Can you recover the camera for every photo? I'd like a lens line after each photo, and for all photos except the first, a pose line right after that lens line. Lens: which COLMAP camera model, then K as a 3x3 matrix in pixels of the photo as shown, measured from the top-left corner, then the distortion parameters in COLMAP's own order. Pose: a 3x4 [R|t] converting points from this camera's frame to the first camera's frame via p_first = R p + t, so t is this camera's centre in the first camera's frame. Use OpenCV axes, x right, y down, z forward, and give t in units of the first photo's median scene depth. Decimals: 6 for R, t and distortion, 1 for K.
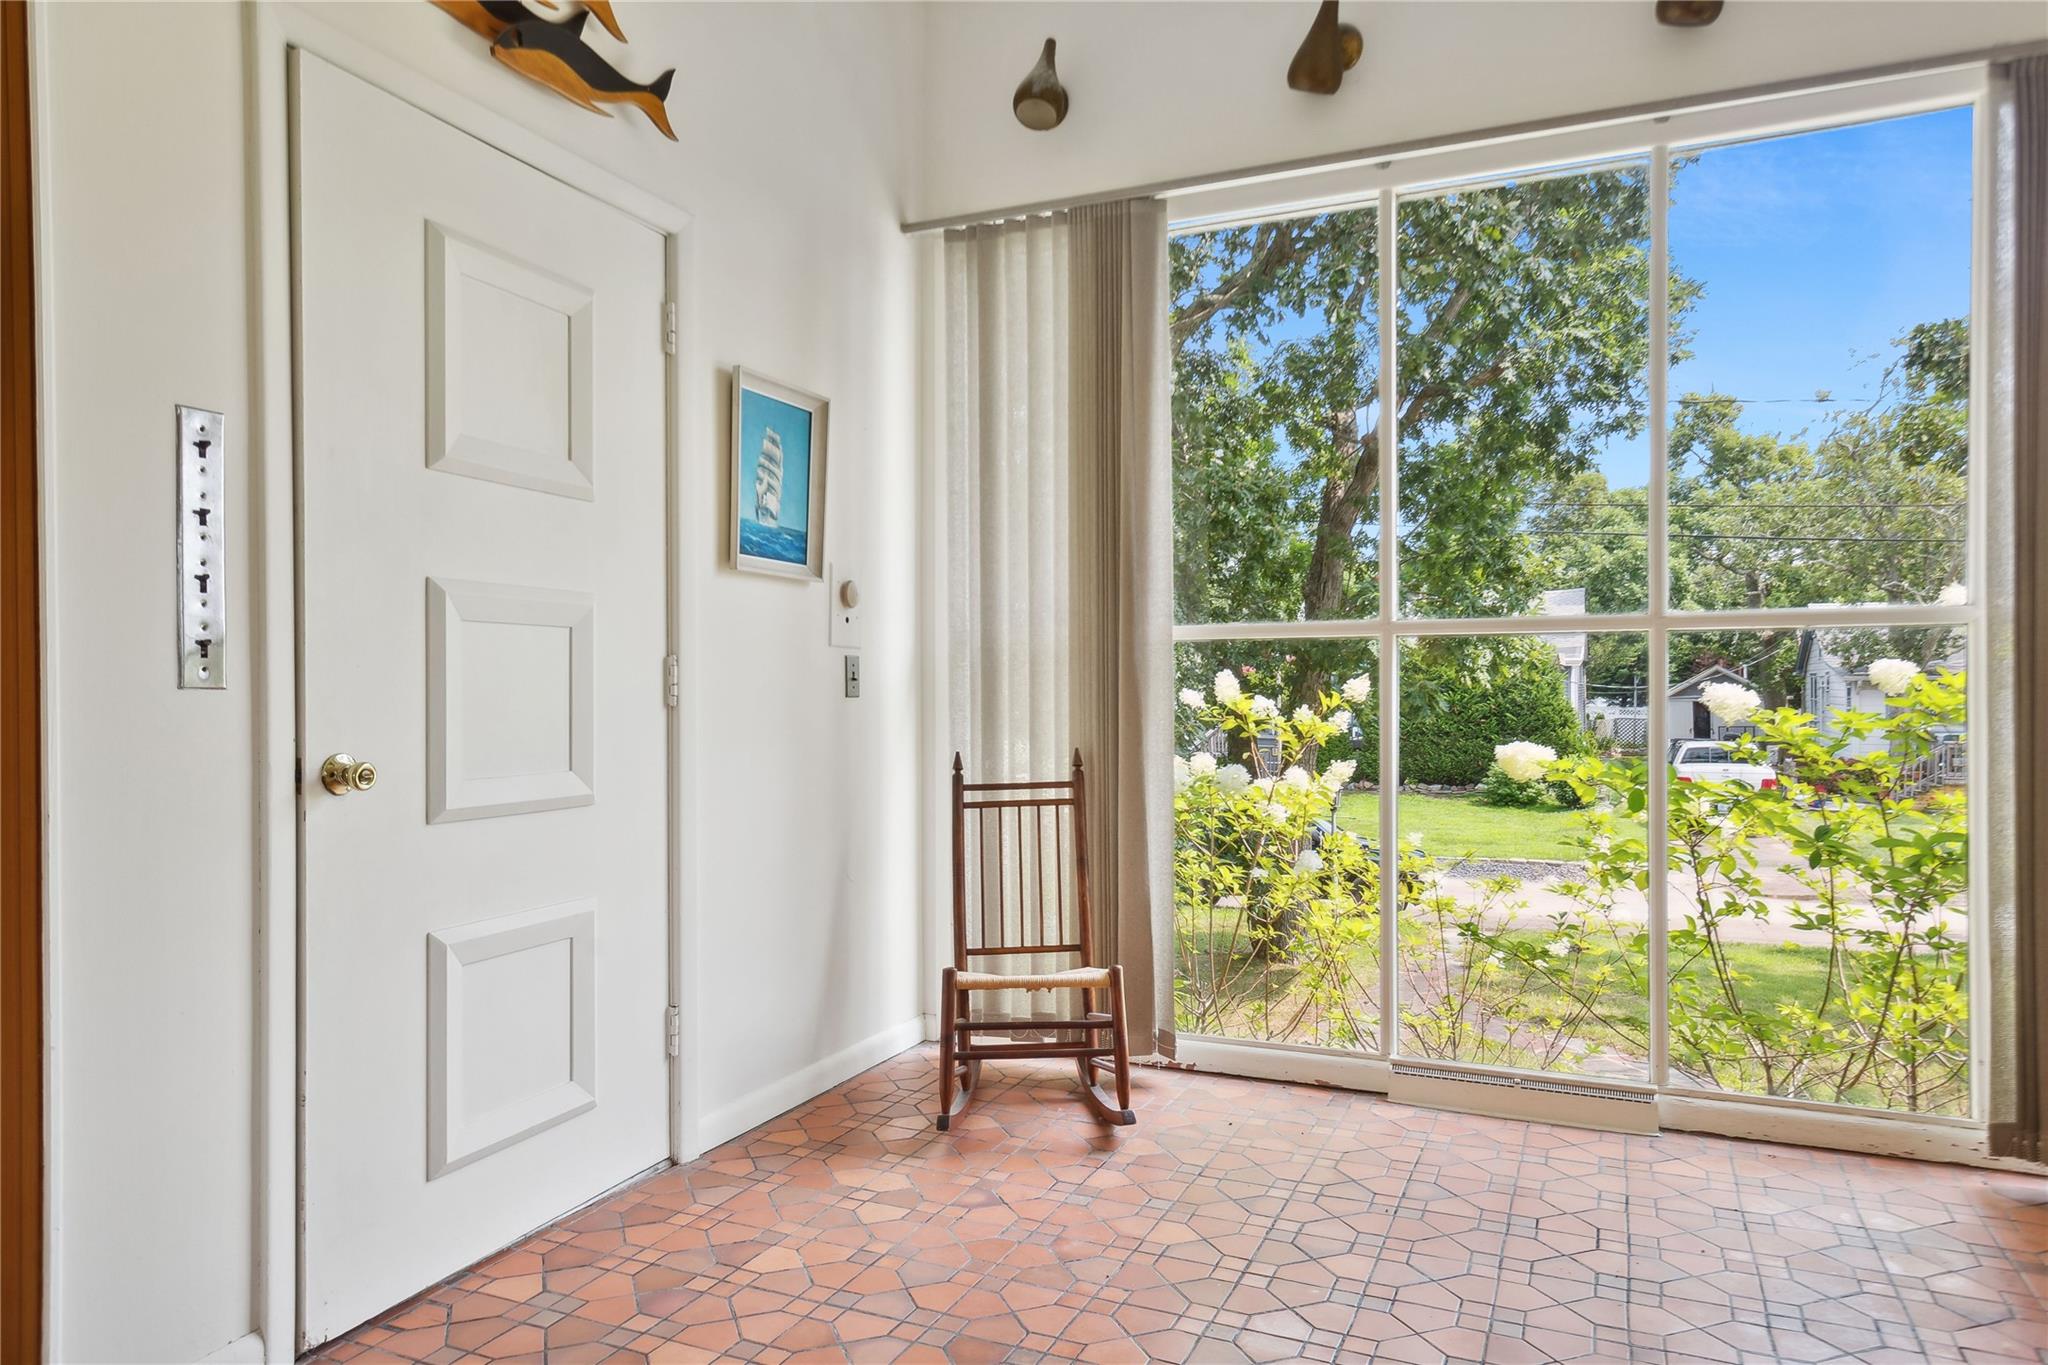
lens RADIAL K [[1356.7, 0, 993.2], [0, 1356.7, 686.0], [0, 0, 1]] dist [0.034690, 0.001286]
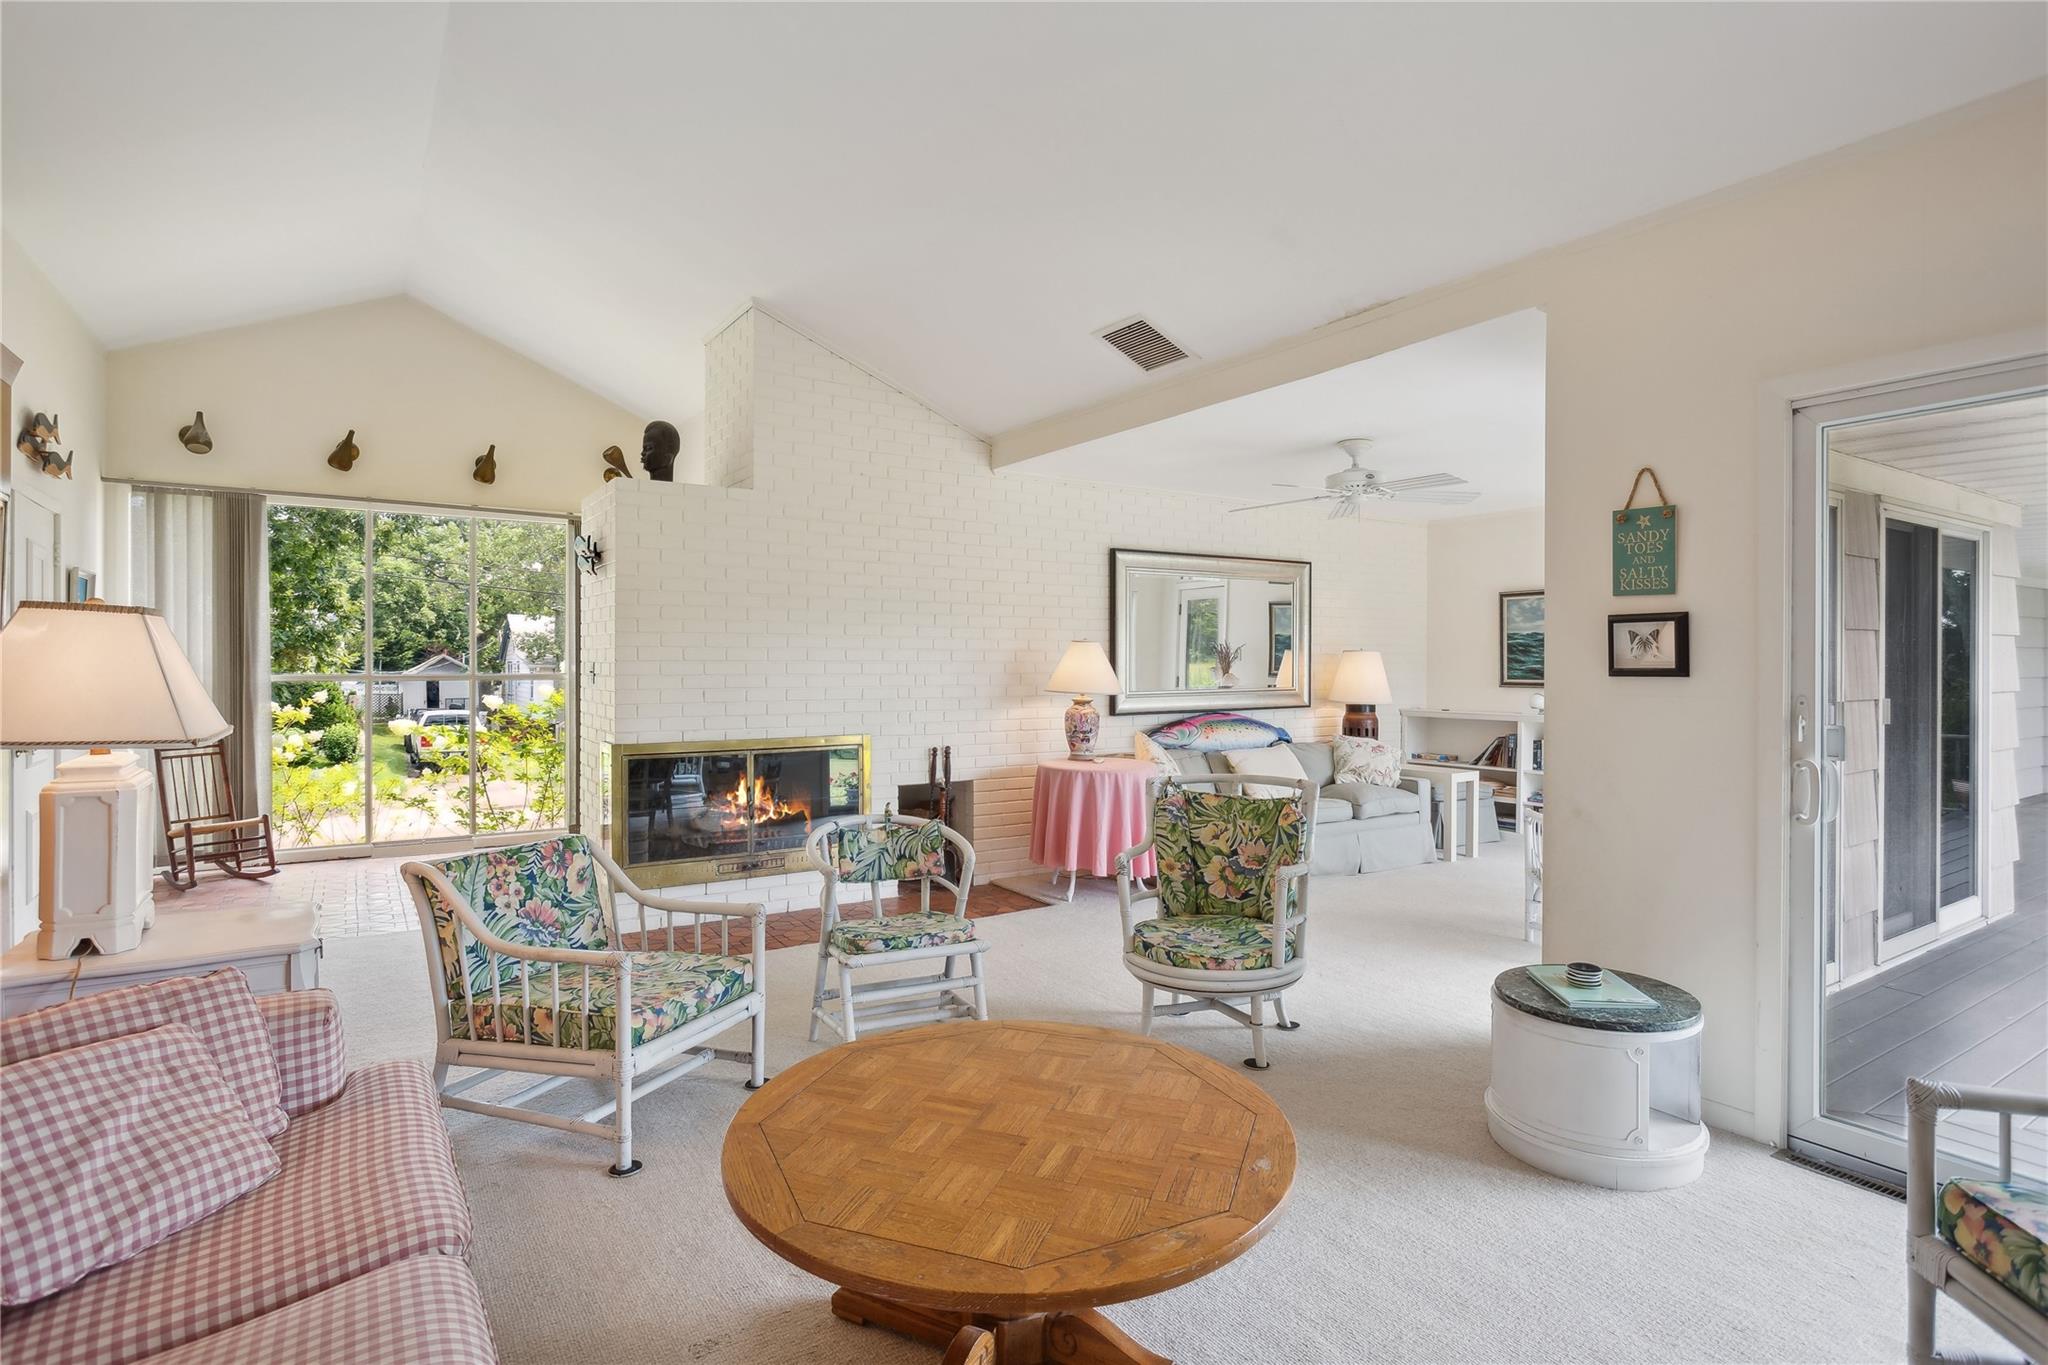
lens RADIAL K [[1032.5, 0, 971.3], [0, 1032.5, 668.9], [0, 0, 1]] dist [0.023196, 0.000953]
pose [[0.574663, 0.003763, 0.818381, -0.642926], [-0.005066, 0.999987, -0.001040, -0.060792], [-0.818374, -0.003548, 0.574675, -1.026909]]
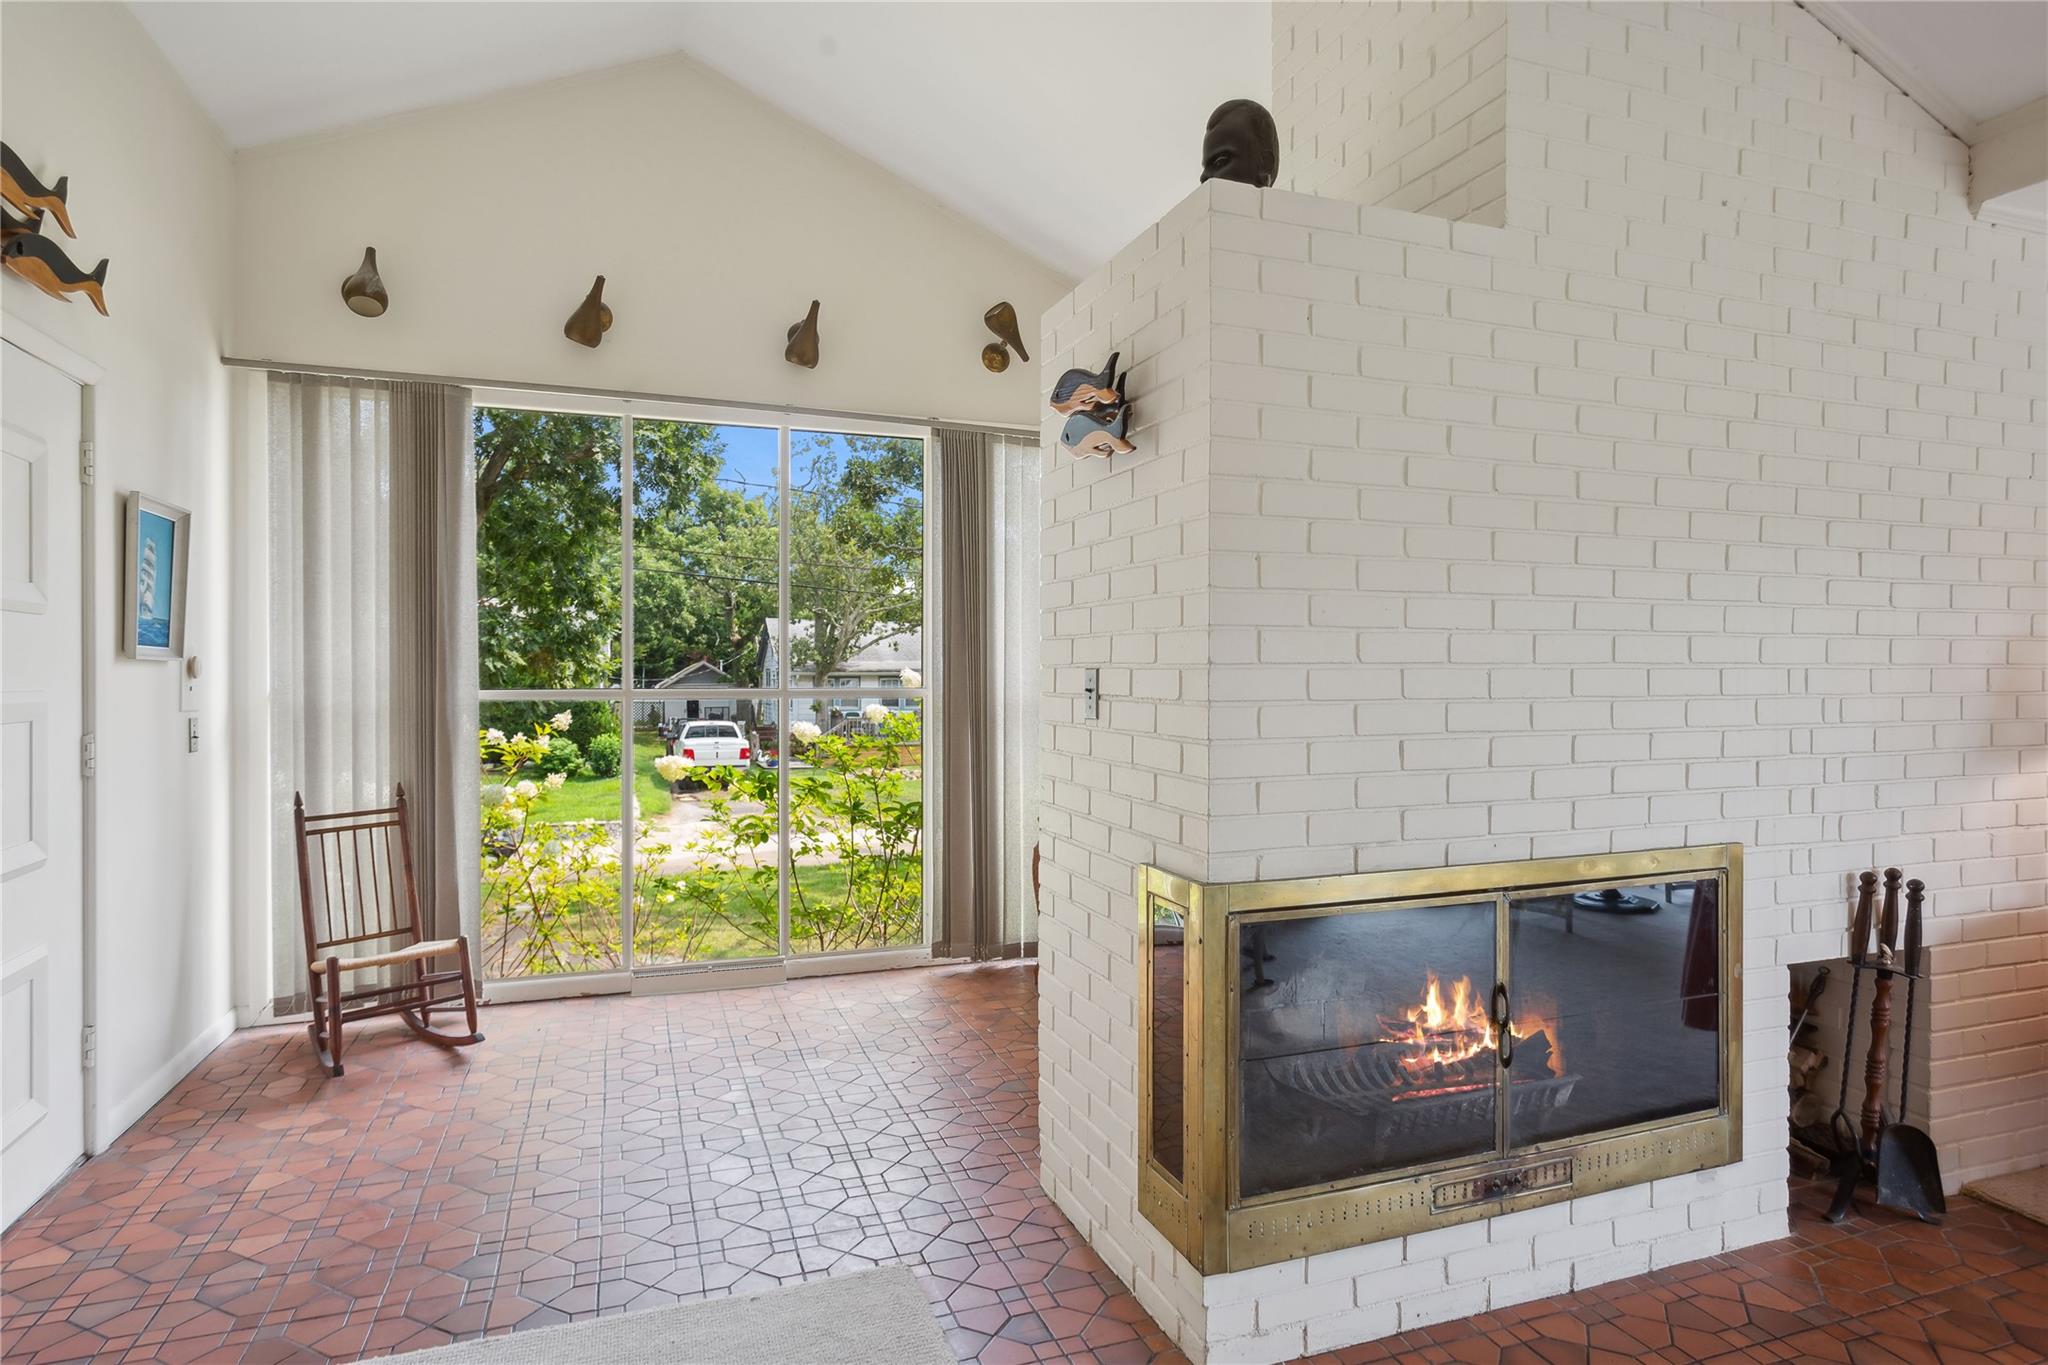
lens RADIAL K [[1143.8, 0, 1024.0], [0, 1143.8, 682.5], [0, 0, 1]] dist [-0.002674, 0.017121]
pose [[0.722677, -0.000286, 0.691186, -0.274250], [-0.005024, 0.999971, 0.005666, -0.063120], [-0.691167, -0.007567, 0.722655, -0.245664]]
